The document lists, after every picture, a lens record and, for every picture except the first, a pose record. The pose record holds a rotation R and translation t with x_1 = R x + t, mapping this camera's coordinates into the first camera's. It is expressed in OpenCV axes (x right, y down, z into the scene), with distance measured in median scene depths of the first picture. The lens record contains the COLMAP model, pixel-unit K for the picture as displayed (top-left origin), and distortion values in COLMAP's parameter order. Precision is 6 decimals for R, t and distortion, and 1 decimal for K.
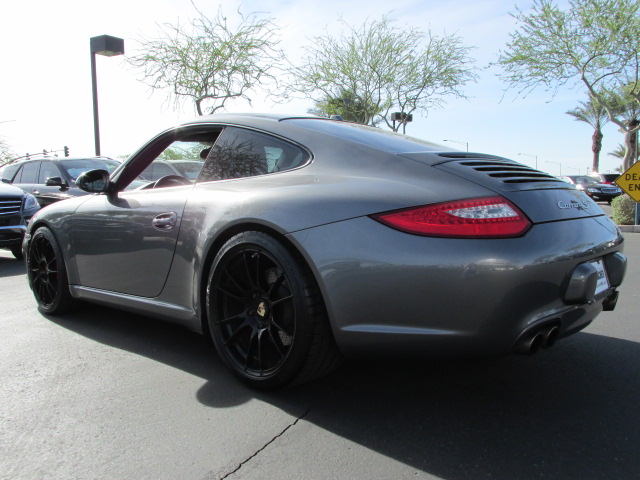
lens RADIAL K [[538.3, 0, 320.0], [0, 538.3, 240.0], [0, 0, 1]] dist [-0.086951, 0.006529]
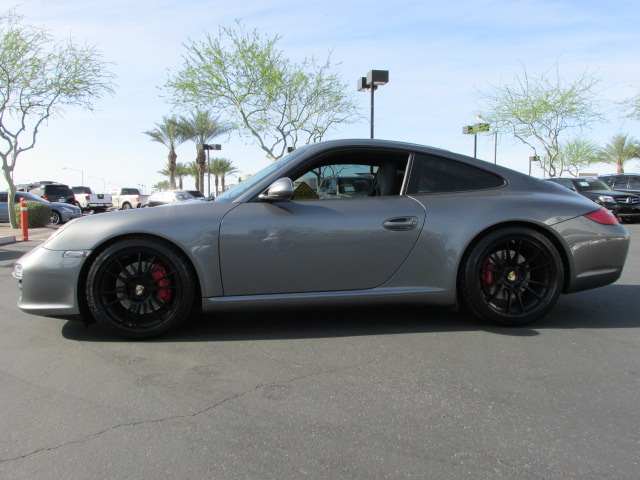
lens RADIAL K [[538.3, 0, 320.0], [0, 538.3, 240.0], [0, 0, 1]] dist [-0.086951, 0.006529]
pose [[0.647131, -0.034500, 0.761597, -0.208368], [0.056032, 0.998426, -0.002382, -0.000531], [-0.760317, 0.044215, 0.648046, 0.052488]]
